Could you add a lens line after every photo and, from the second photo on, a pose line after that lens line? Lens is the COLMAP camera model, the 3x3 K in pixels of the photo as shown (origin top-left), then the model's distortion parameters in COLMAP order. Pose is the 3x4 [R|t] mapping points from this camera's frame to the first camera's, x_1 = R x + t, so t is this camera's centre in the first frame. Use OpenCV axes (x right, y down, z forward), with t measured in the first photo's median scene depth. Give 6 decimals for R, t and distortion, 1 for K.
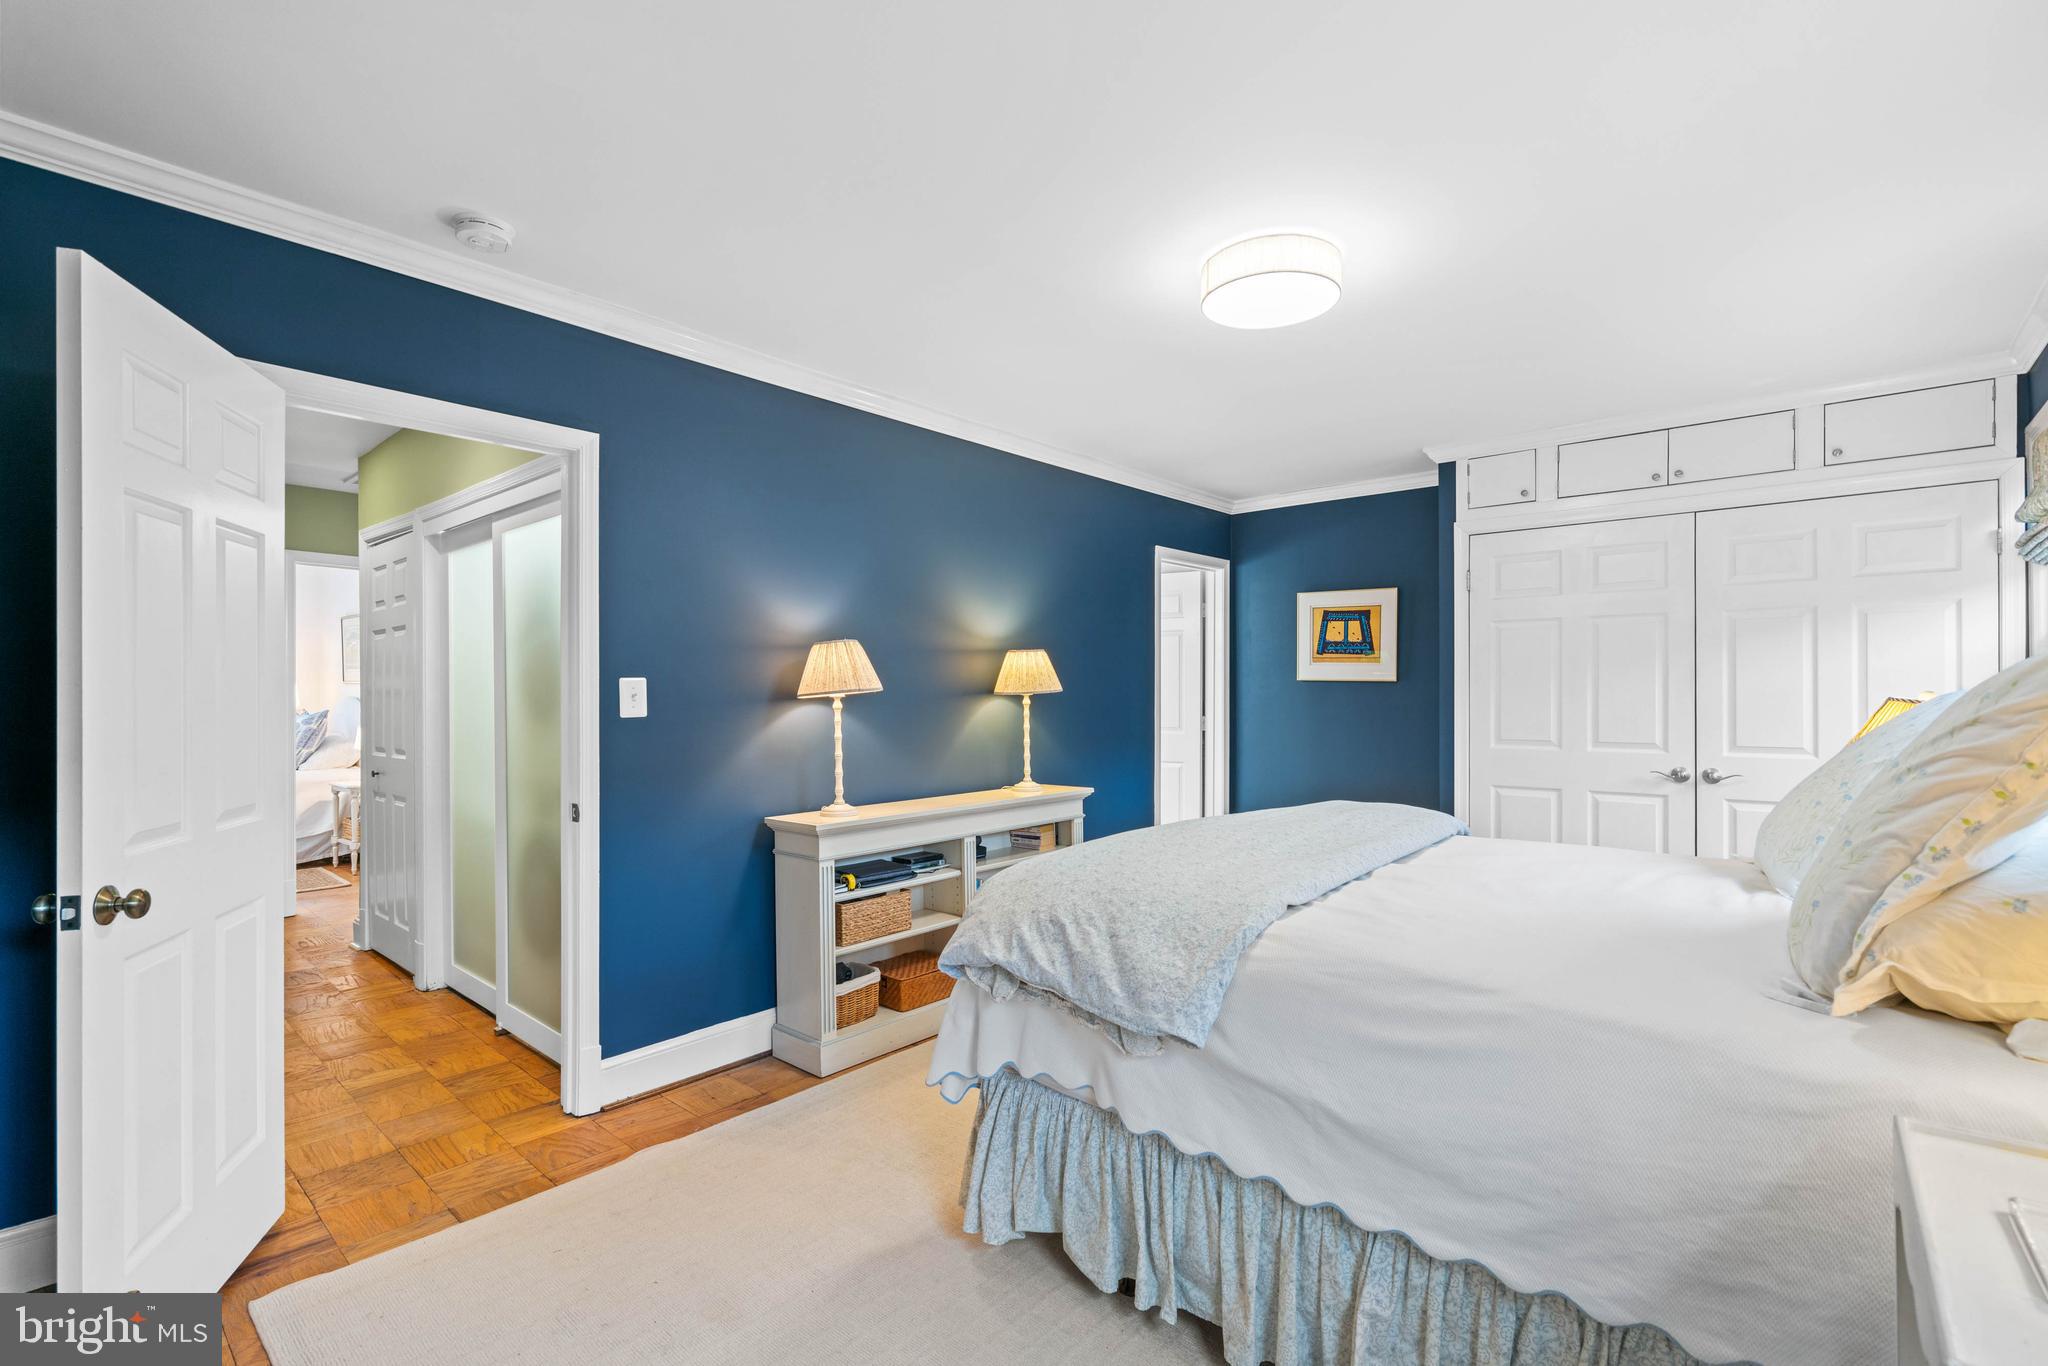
lens RADIAL K [[924.6, 0, 1026.1], [0, 924.6, 686.7], [0, 0, 1]] dist [-0.007084, 0.003479]
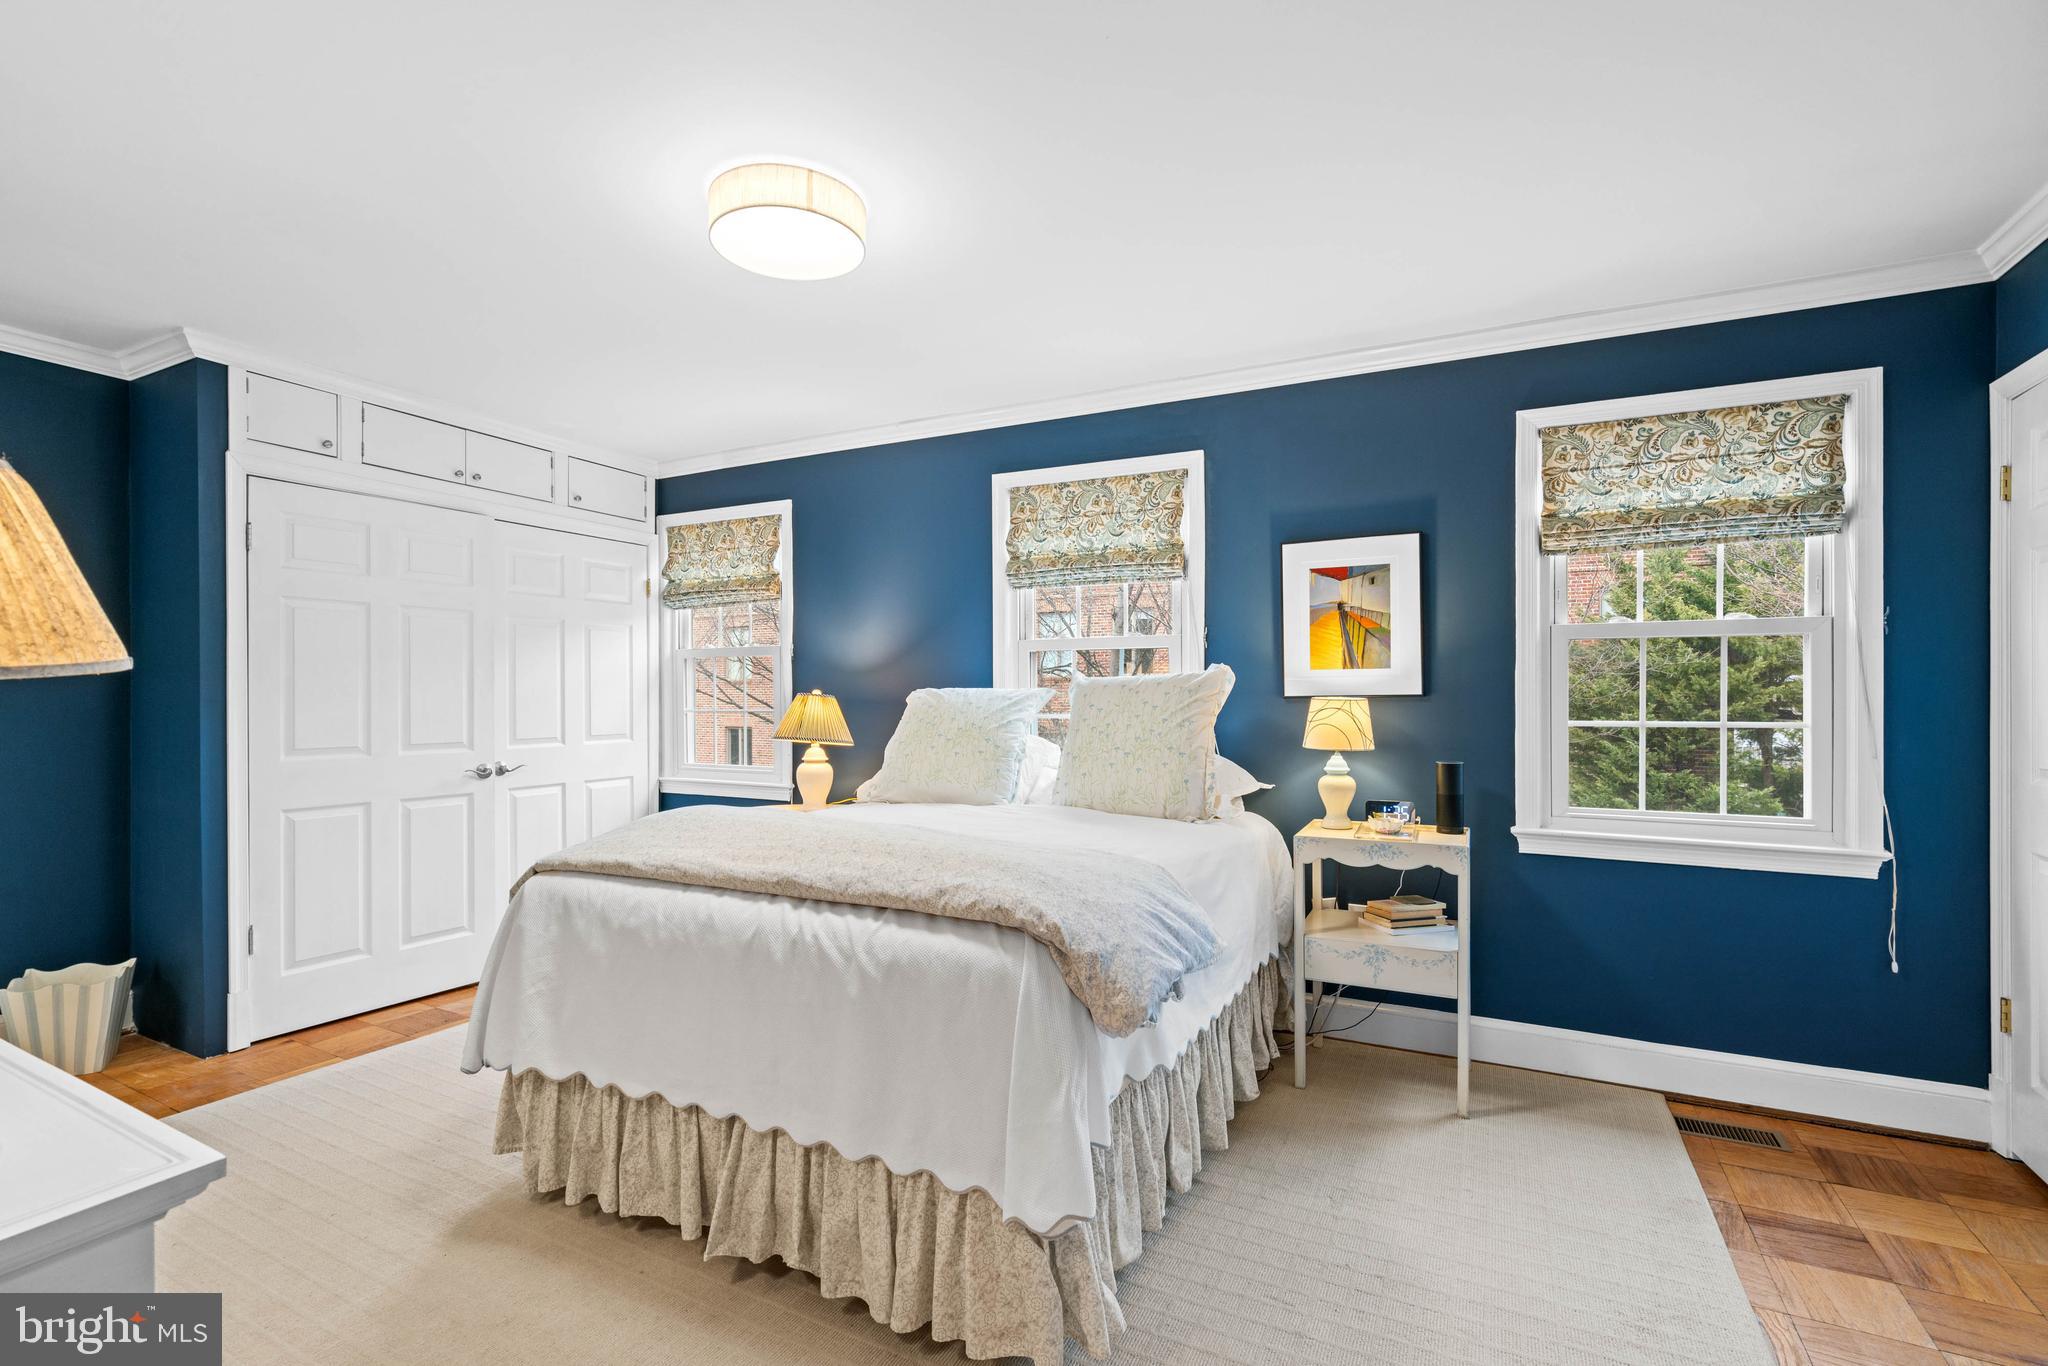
lens RADIAL K [[924.6, 0, 1020.9], [0, 924.6, 698.4], [0, 0, 1]] dist [-0.007084, 0.003479]
pose [[-0.248421, 0.001412, 0.968651, -0.491606], [-0.000432, 0.999999, -0.001568, 0.018537], [-0.968652, -0.000808, -0.248420, 0.756506]]
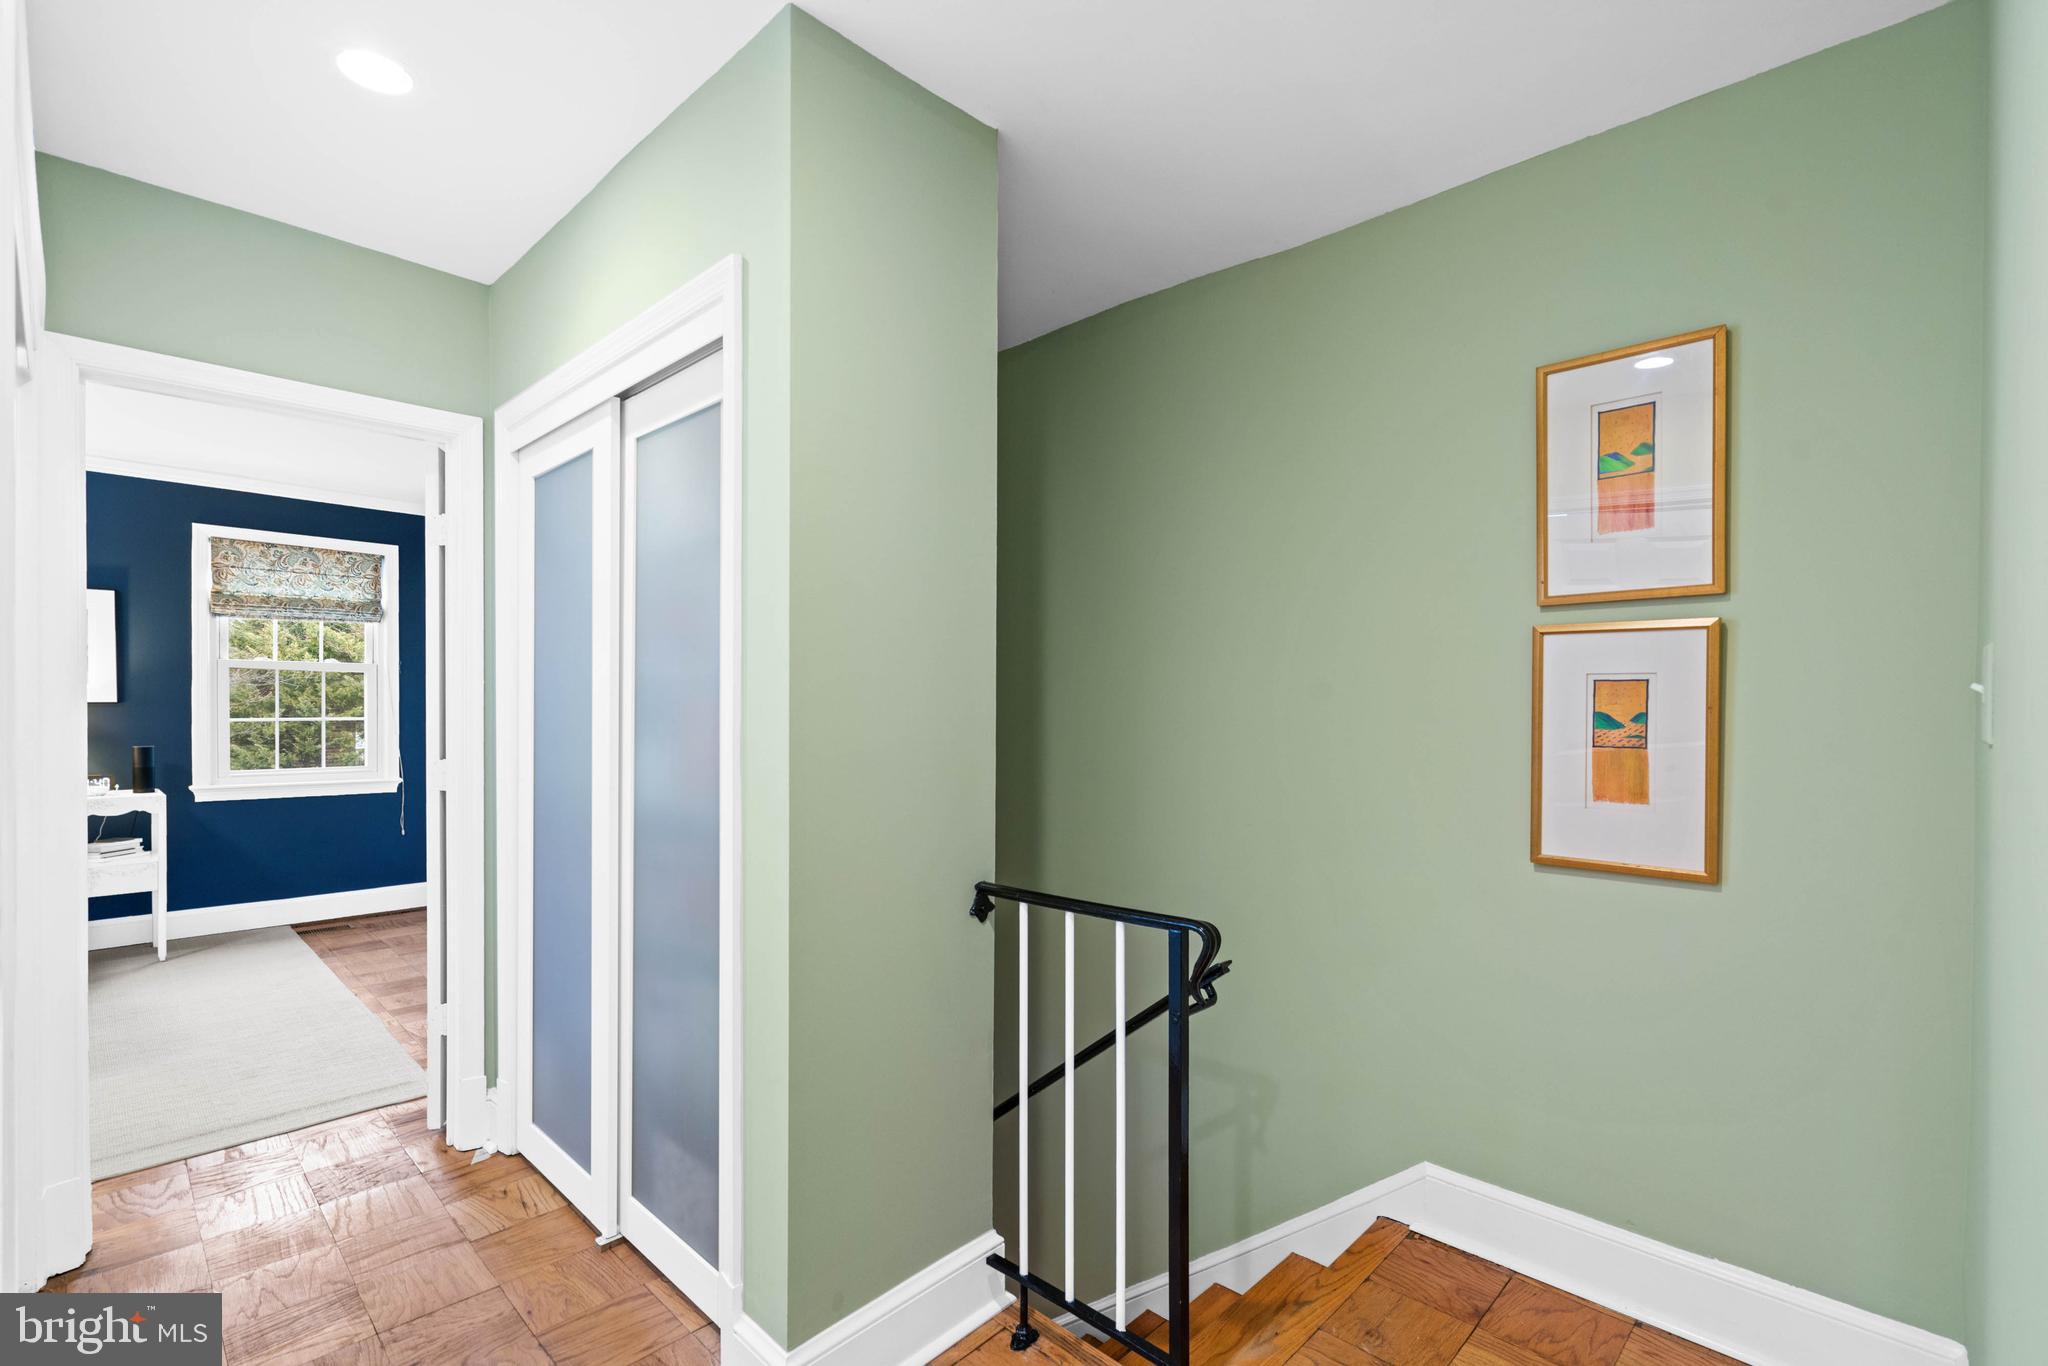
lens RADIAL K [[924.6, 0, 1001.9], [0, 924.6, 707.2], [0, 0, 1]] dist [-0.007084, 0.003479]
pose [[-0.998459, 0.000227, 0.055488, -0.895364], [0.000389, 0.999996, 0.002904, 0.017552], [-0.055487, 0.002921, -0.998455, 1.220262]]
